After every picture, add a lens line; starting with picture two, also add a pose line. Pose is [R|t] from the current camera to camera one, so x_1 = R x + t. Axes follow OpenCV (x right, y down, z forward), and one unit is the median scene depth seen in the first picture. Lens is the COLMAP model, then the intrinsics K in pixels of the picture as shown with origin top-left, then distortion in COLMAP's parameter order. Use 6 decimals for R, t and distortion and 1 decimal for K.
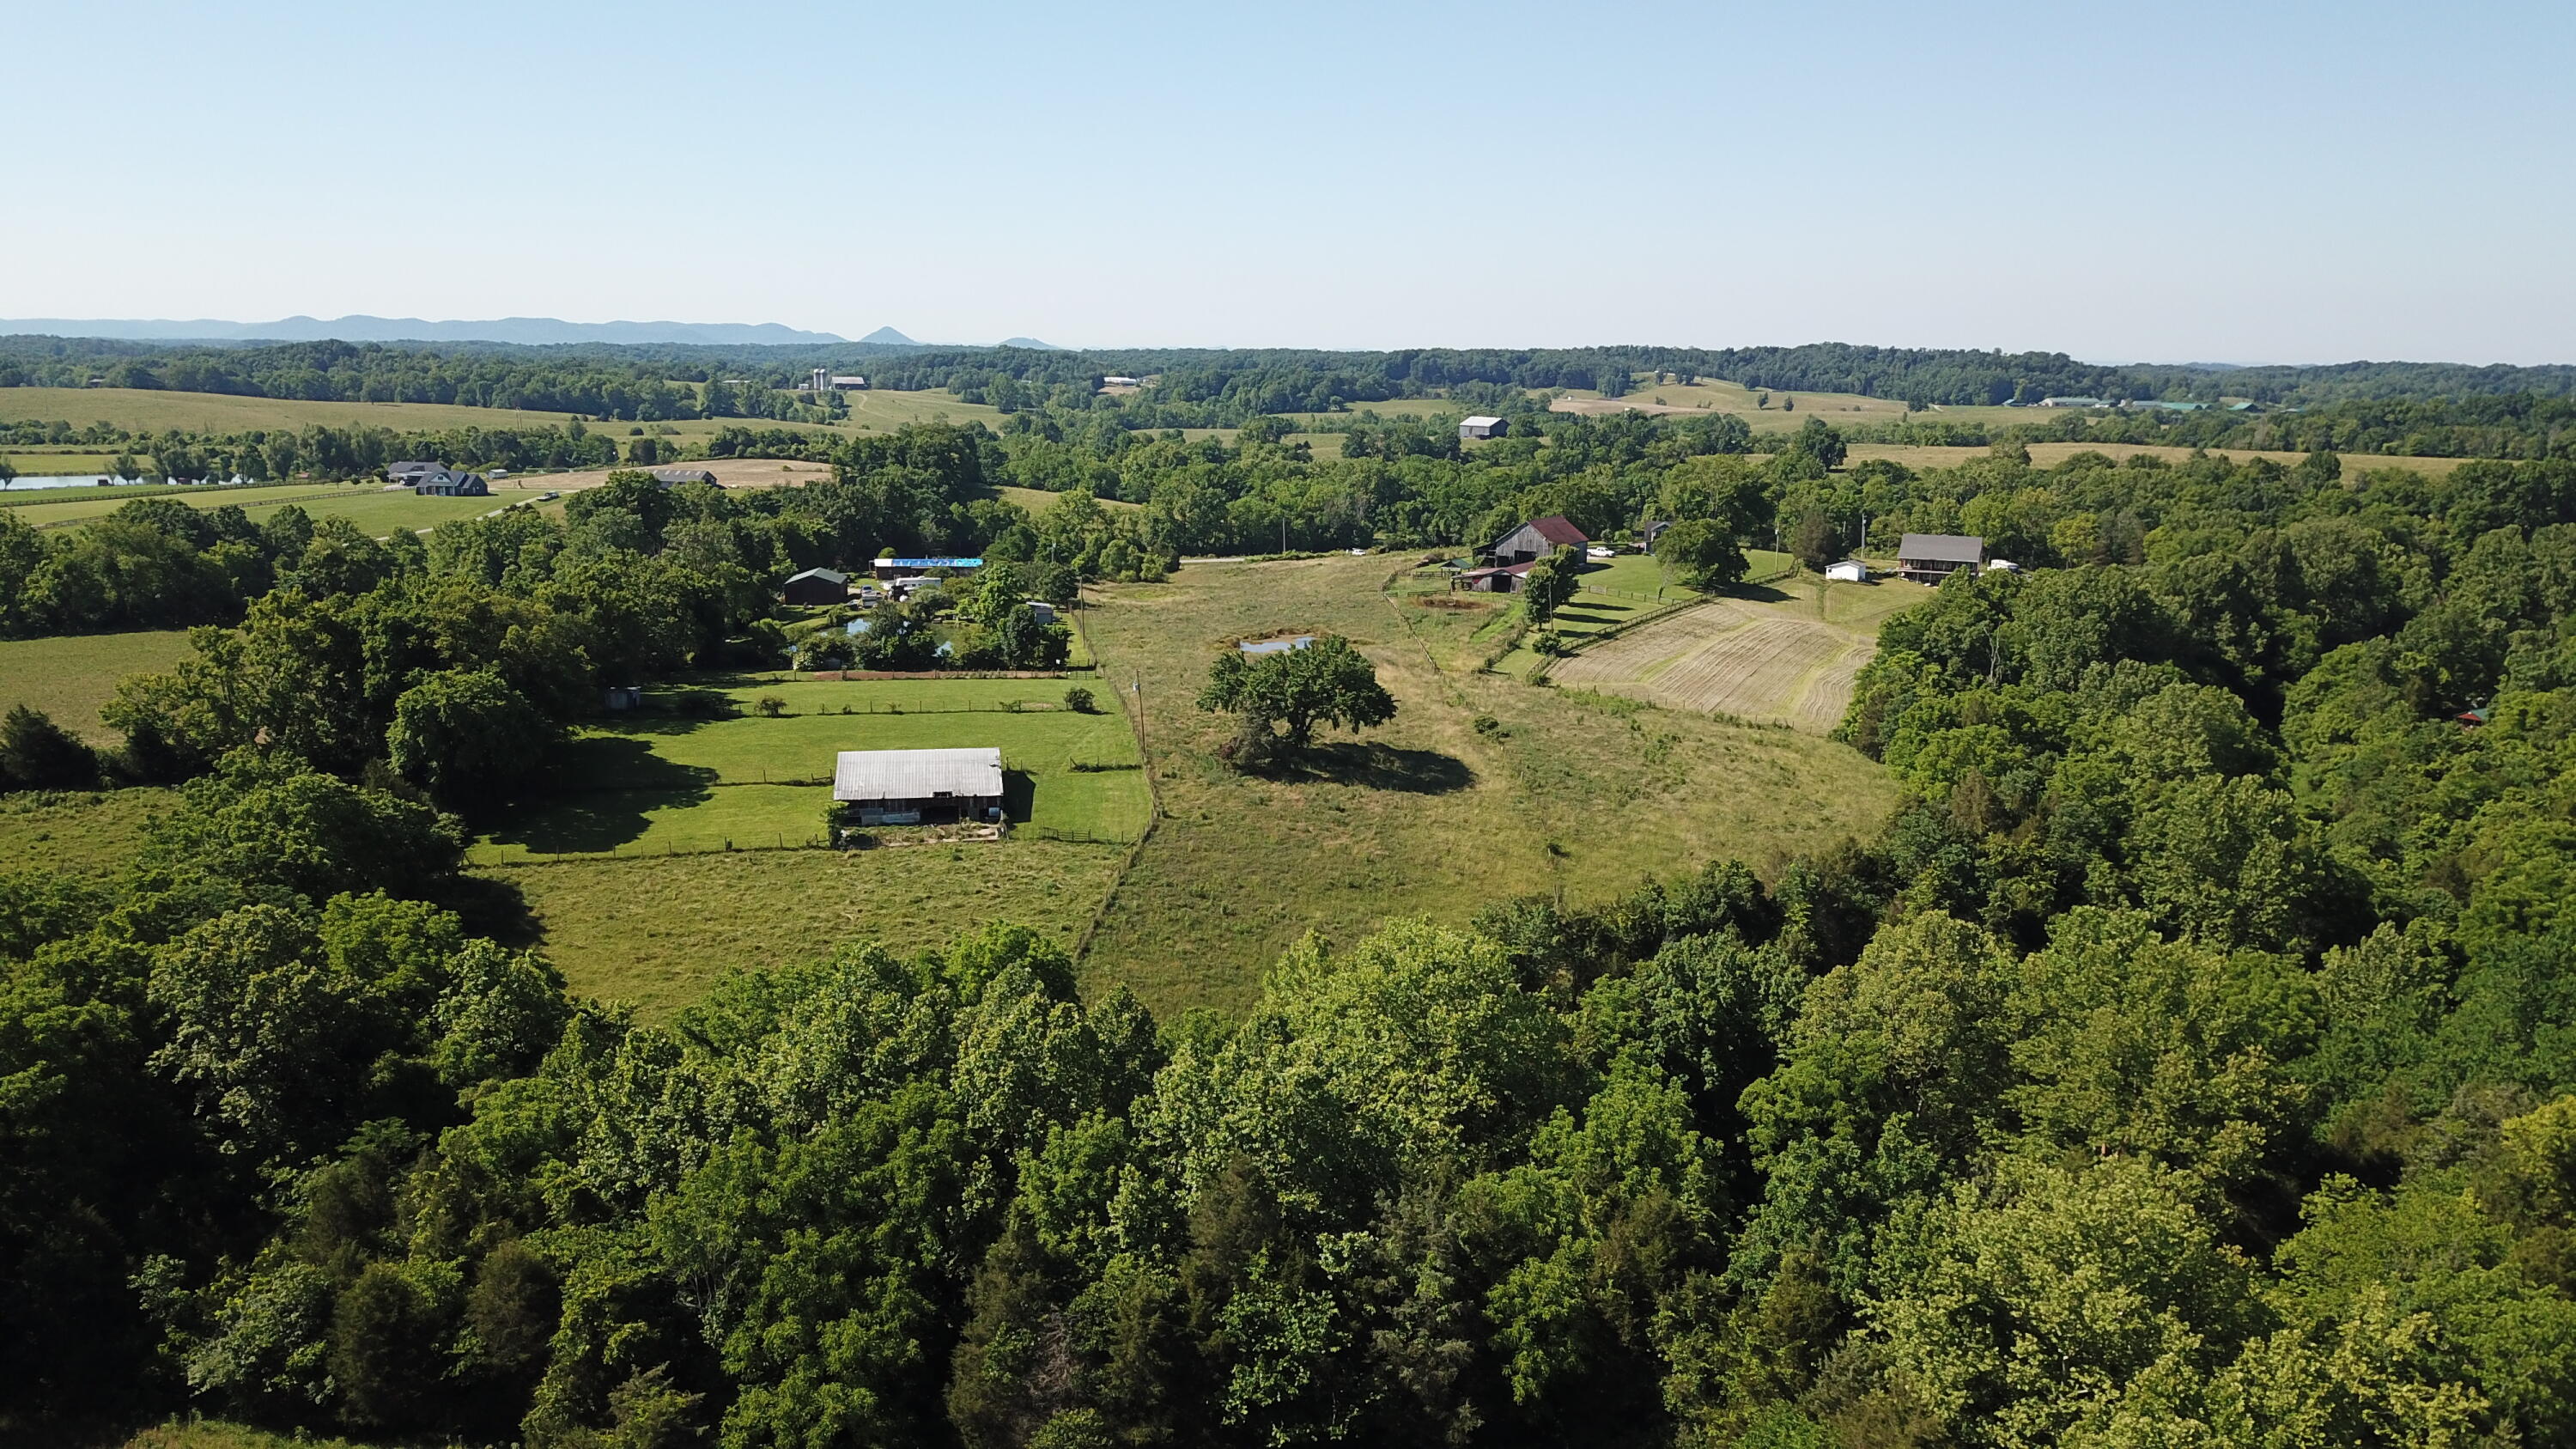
lens RADIAL K [[1975.1, 0, 1296.2], [0, 1975.1, 709.5], [0, 0, 1]] dist [0.008323, -0.004065]
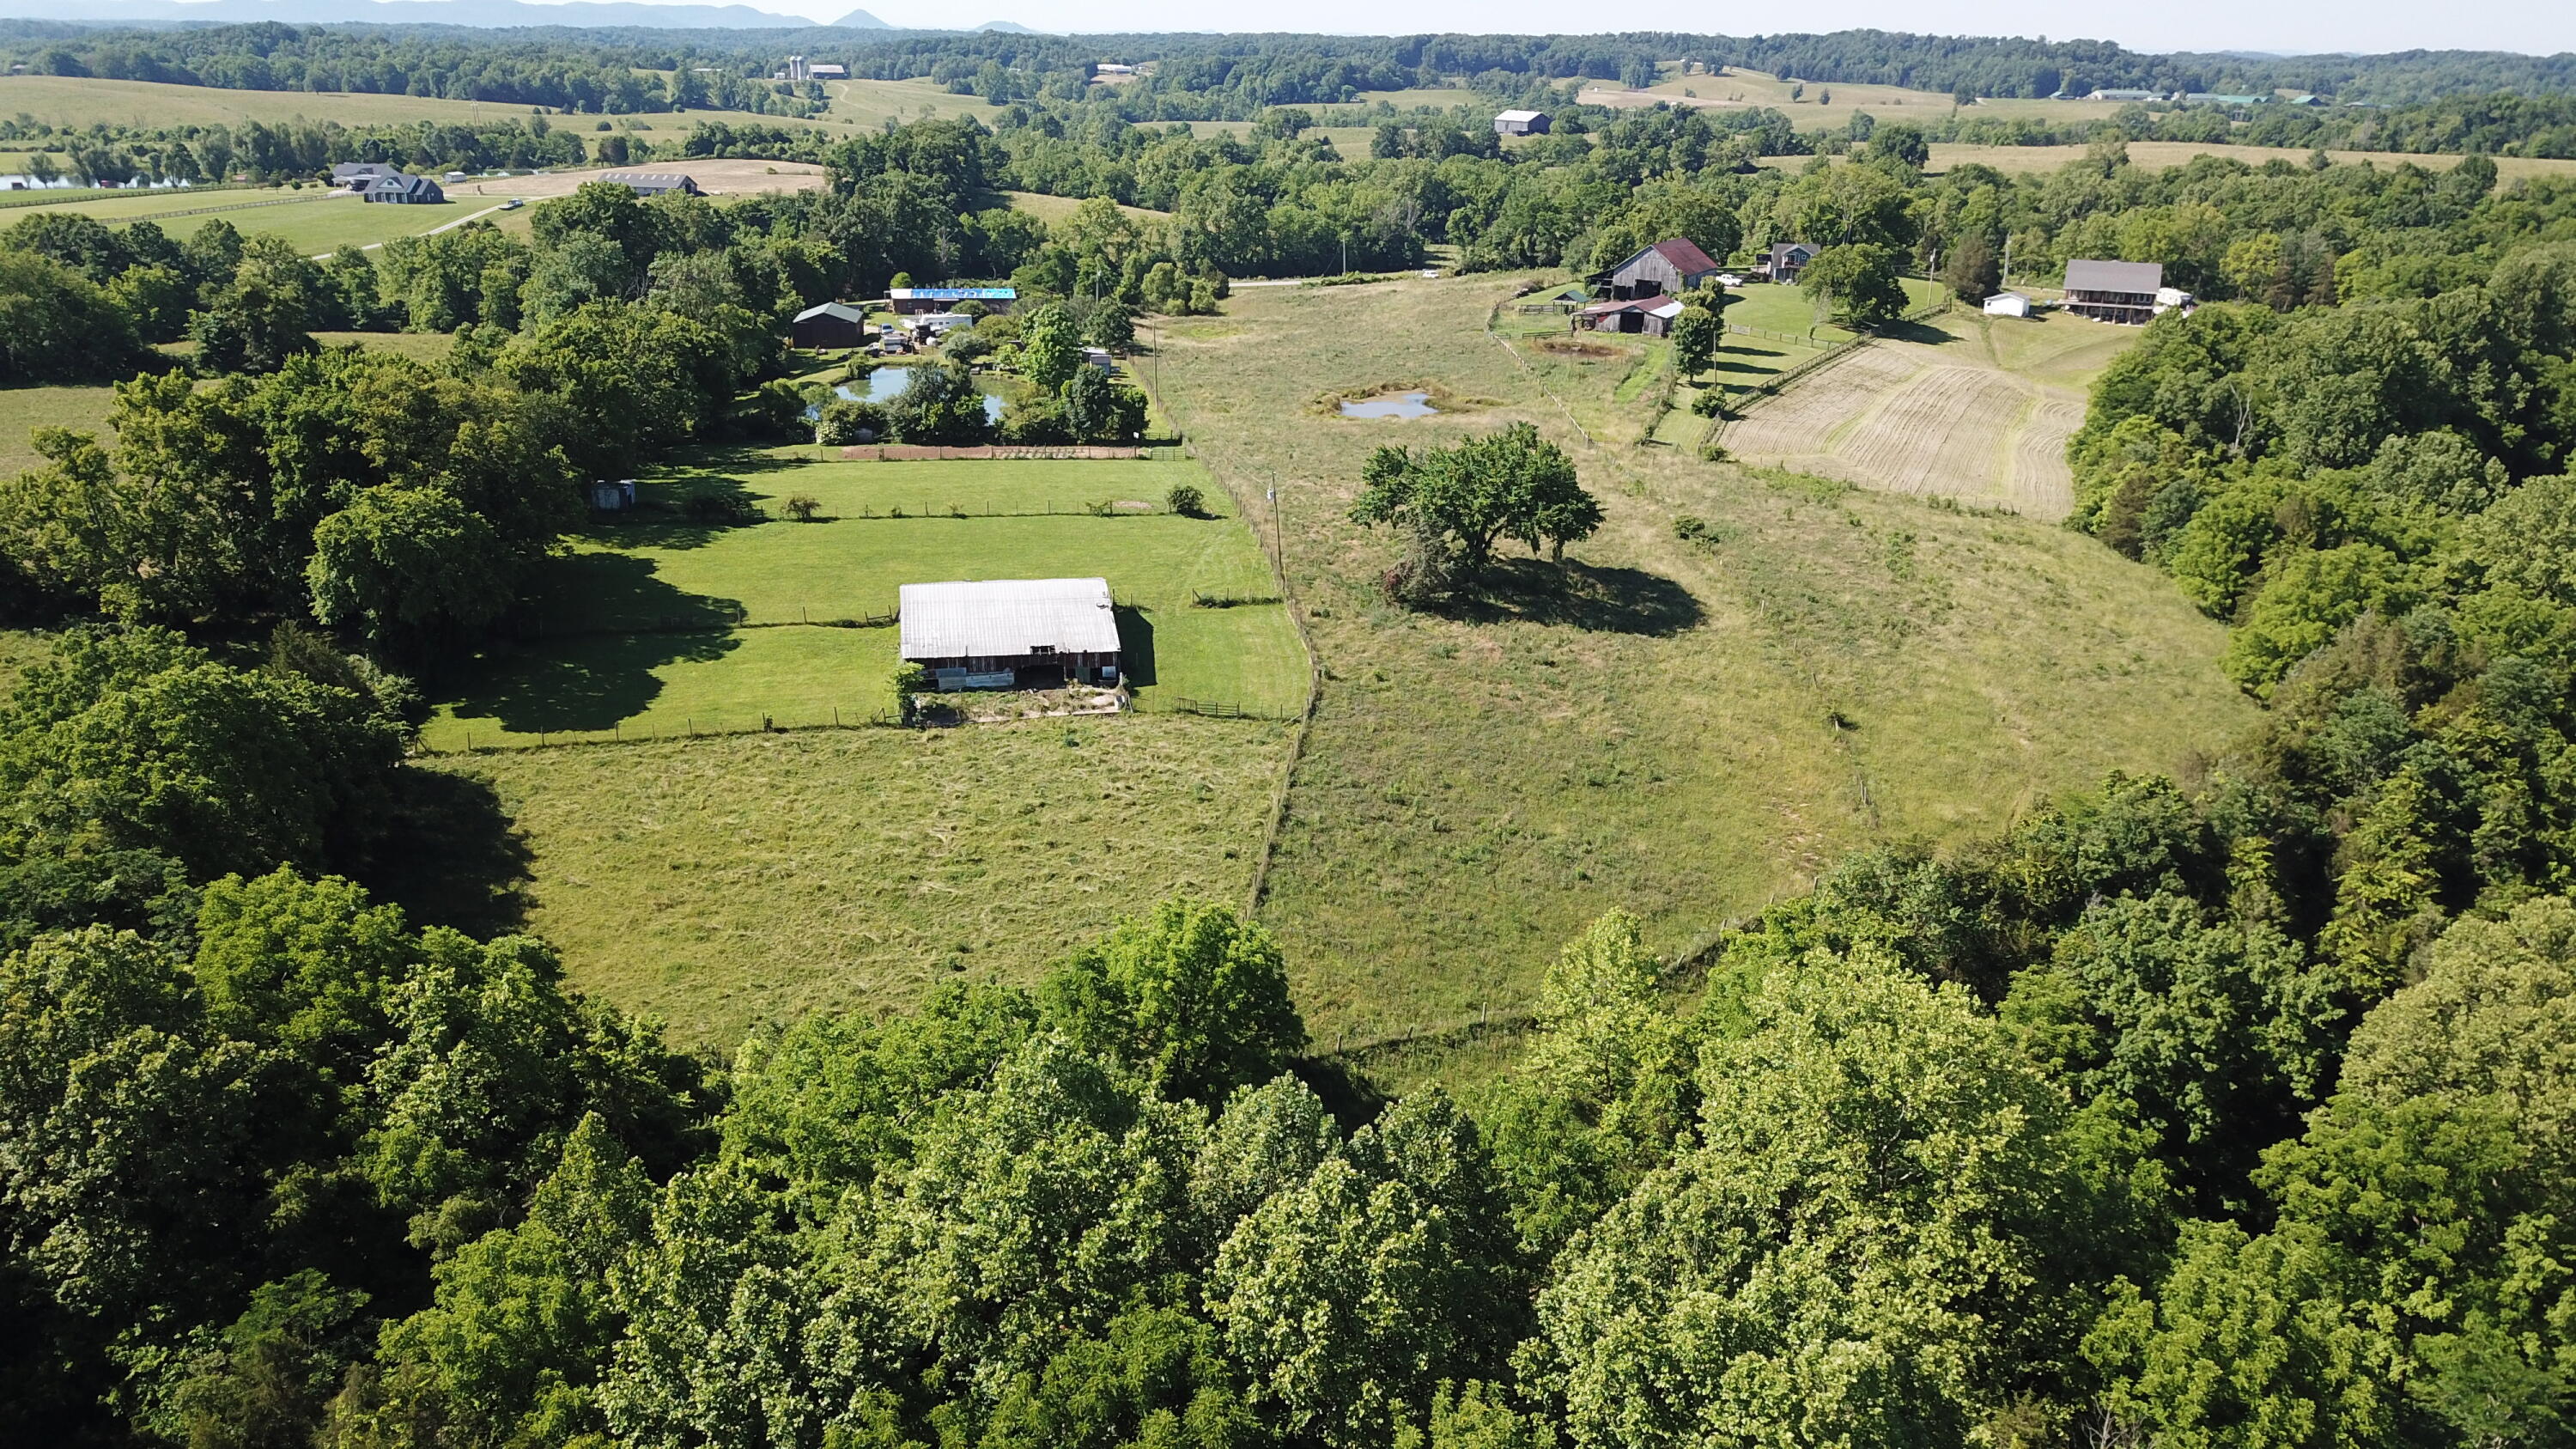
lens RADIAL K [[1975.1, 0, 1286.1], [0, 1975.1, 719.3], [0, 0, 1]] dist [0.008323, -0.004065]
pose [[0.999997, 0.001879, 0.001295, -0.073363], [-0.002055, 0.988294, 0.152545, -0.039924], [-0.000994, -0.152547, 0.988296, 0.206551]]
